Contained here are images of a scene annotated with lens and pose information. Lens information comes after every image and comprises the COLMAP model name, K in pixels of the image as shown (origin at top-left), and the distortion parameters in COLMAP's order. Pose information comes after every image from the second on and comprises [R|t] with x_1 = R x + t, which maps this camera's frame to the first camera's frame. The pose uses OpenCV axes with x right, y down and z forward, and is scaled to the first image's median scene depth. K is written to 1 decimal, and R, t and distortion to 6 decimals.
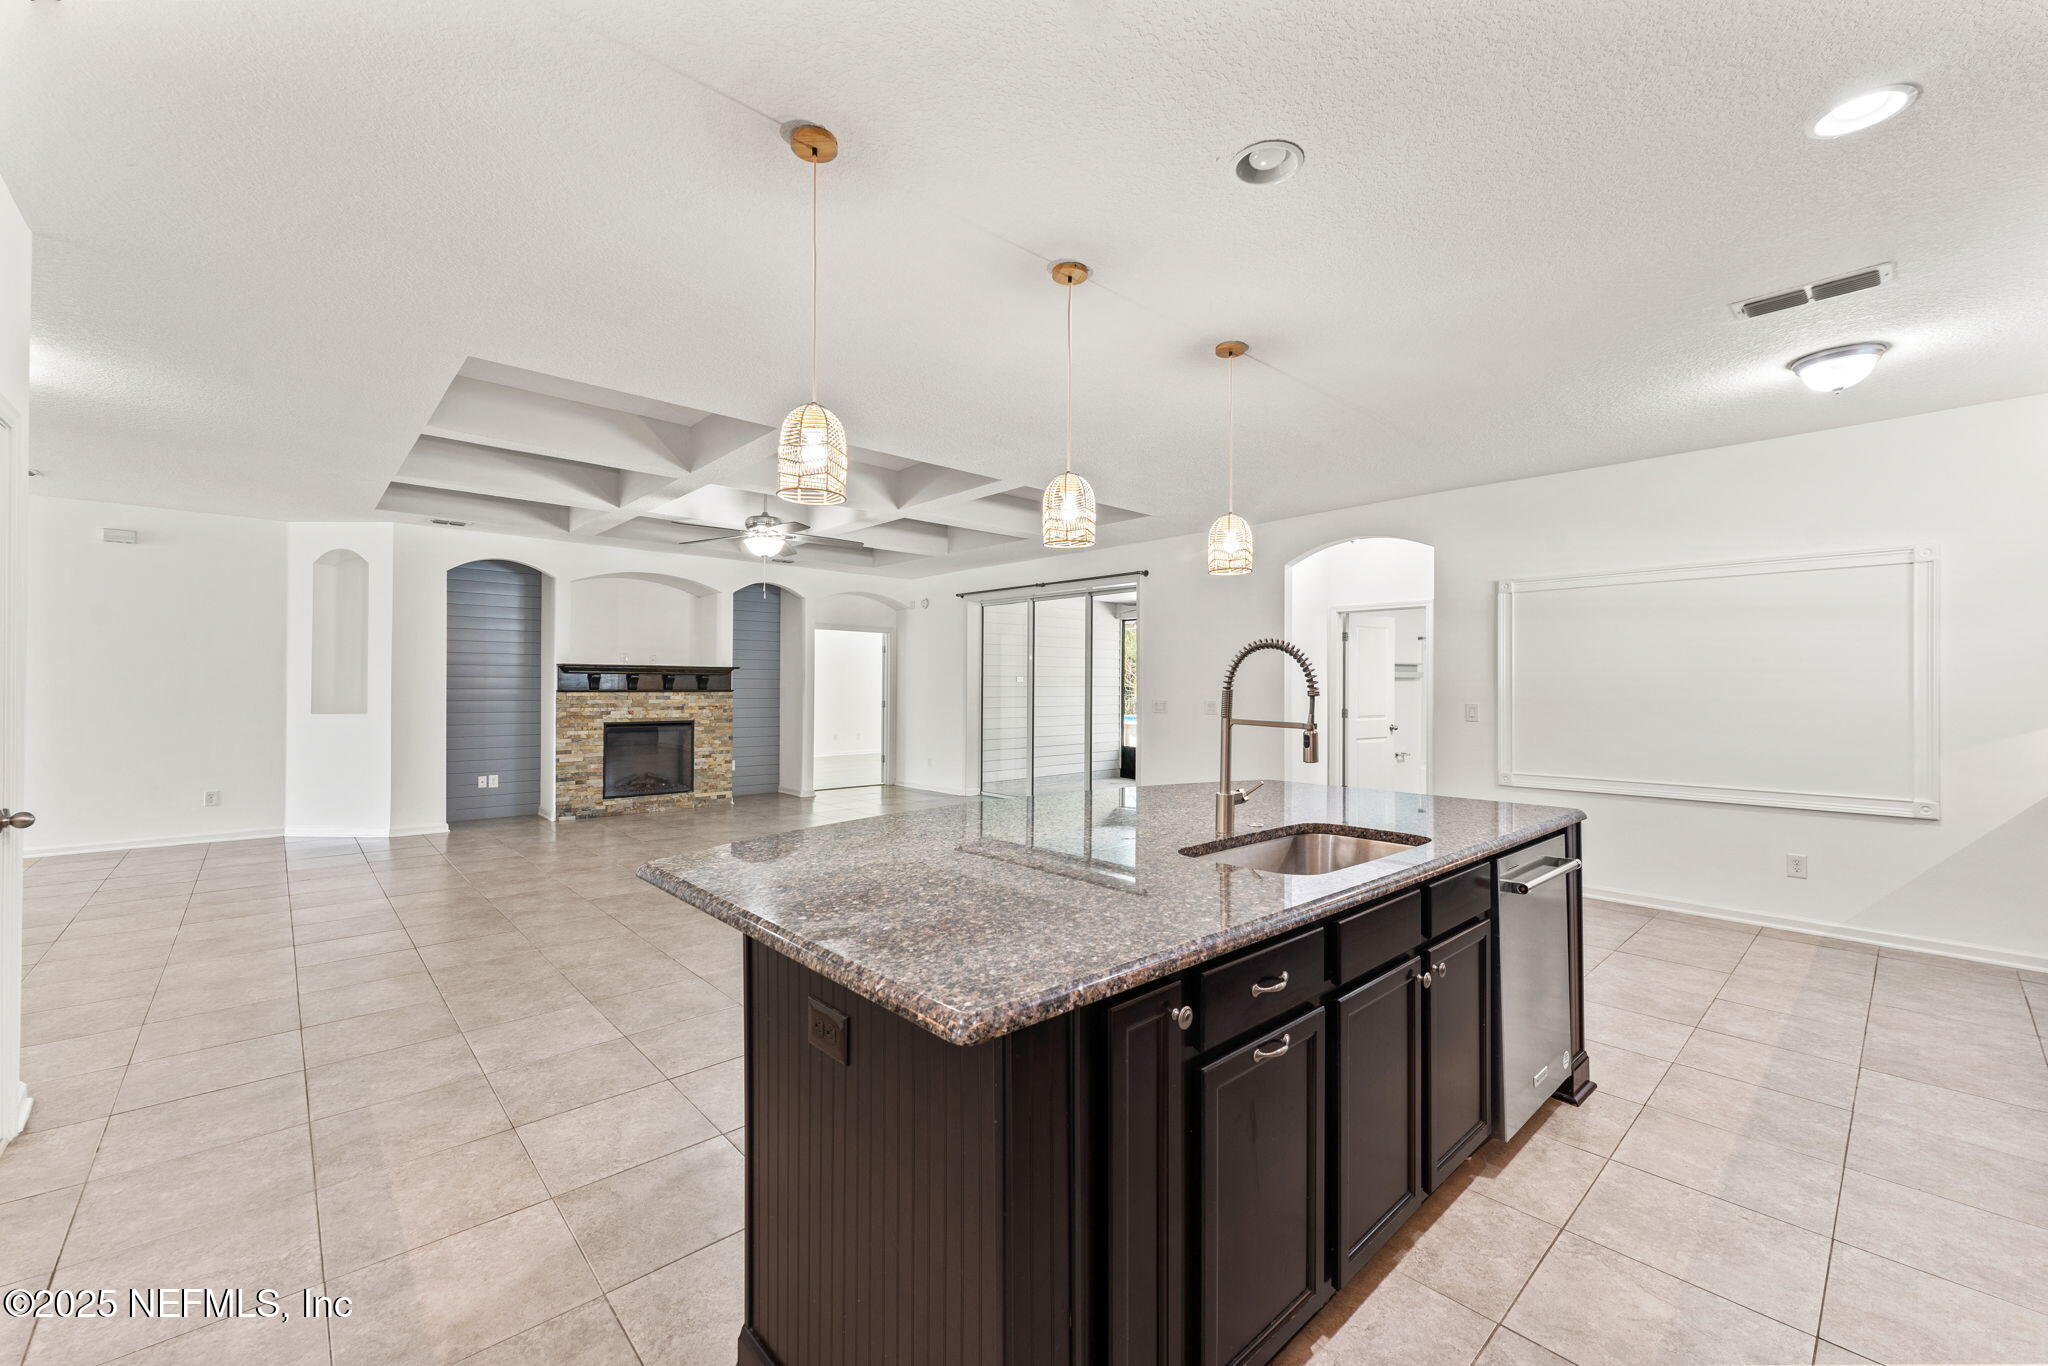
lens RADIAL K [[818.9, 0, 1017.0], [0, 818.9, 682.0], [0, 0, 1]] dist [0.001133, 0.000200]
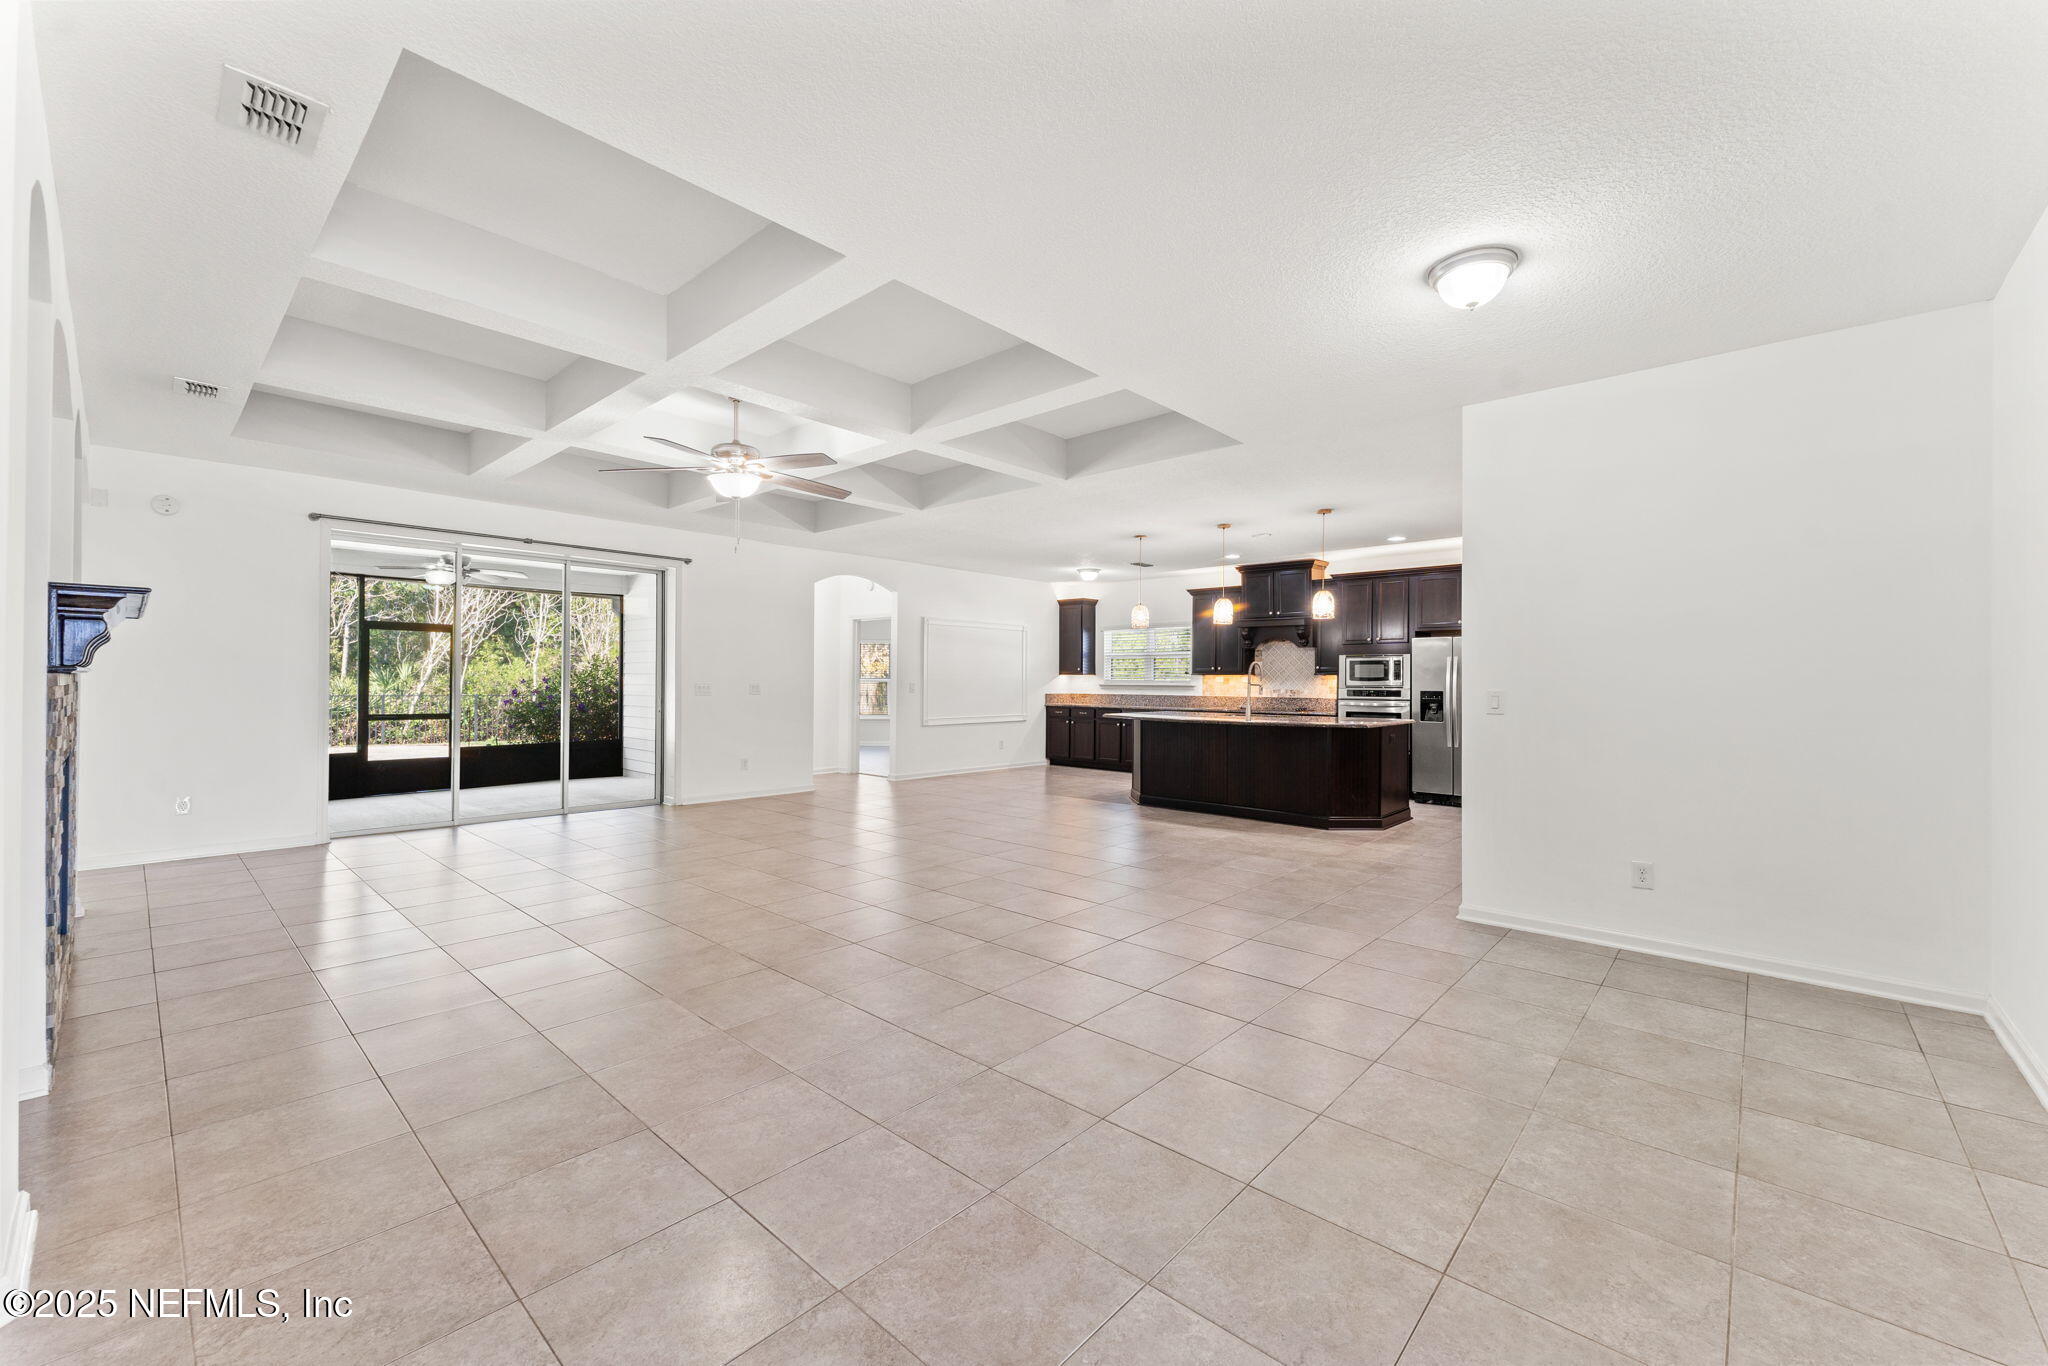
lens RADIAL K [[818.9, 0, 1035.1], [0, 818.9, 679.8], [0, 0, 1]] dist [0.001133, 0.000200]
pose [[-0.104096, -0.006276, 0.994547, -0.869594], [-0.010080, 0.999935, 0.005255, 0.004879], [-0.994516, -0.009478, -0.104153, 0.629955]]
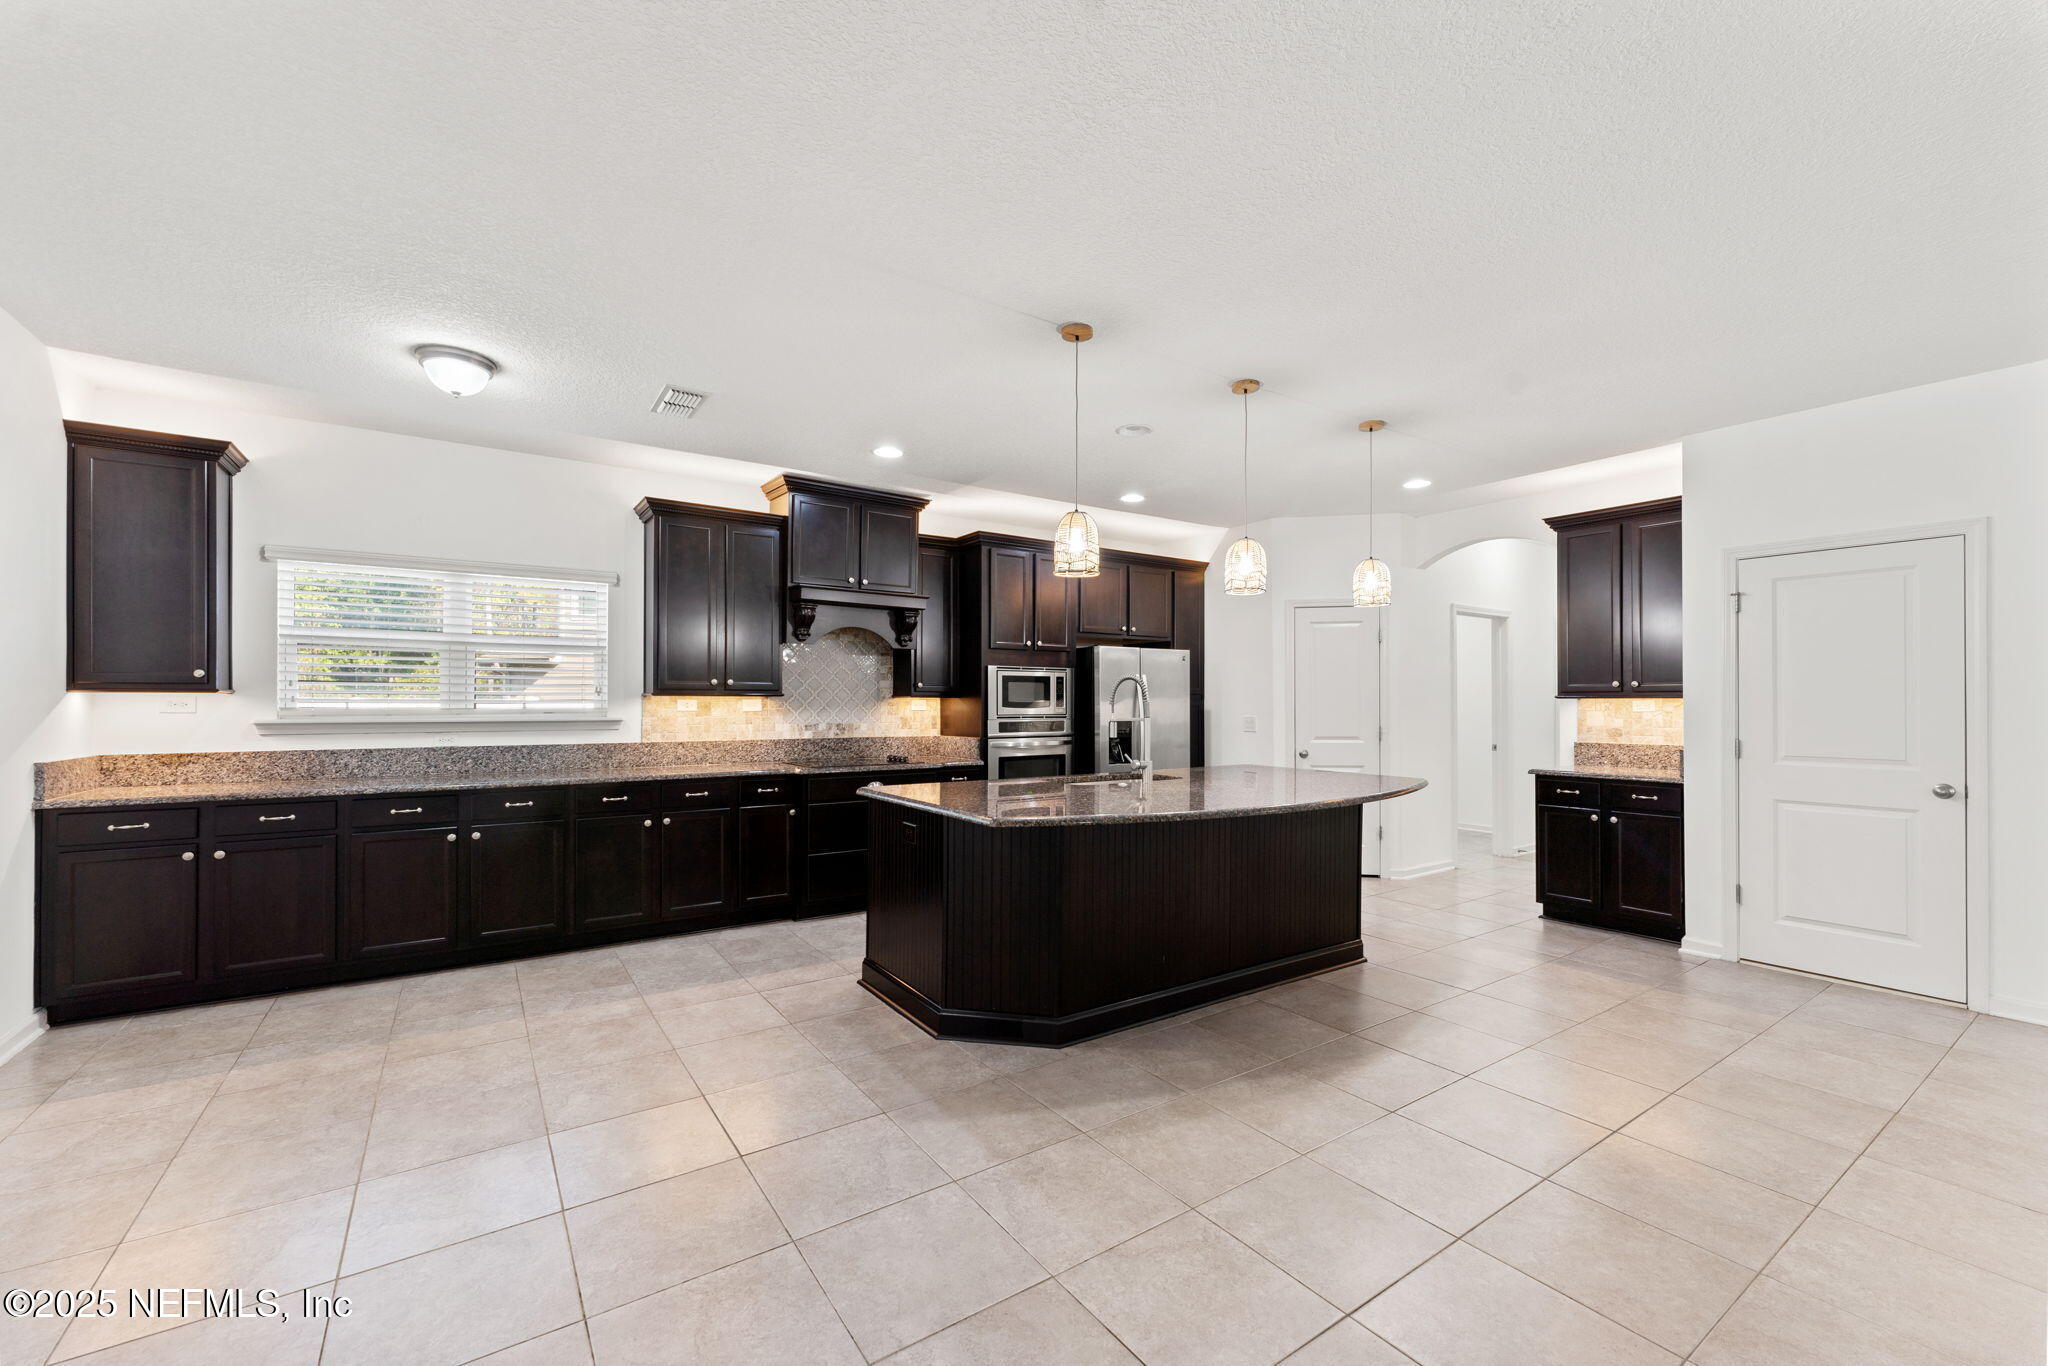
lens RADIAL K [[818.9, 0, 1017.7], [0, 818.9, 691.4], [0, 0, 1]] dist [0.001133, 0.000200]
pose [[-0.990167, -0.005725, 0.139775, 0.080603], [-0.008463, 0.999784, -0.019002, 0.007114], [-0.139636, -0.019998, -0.990001, 0.769639]]
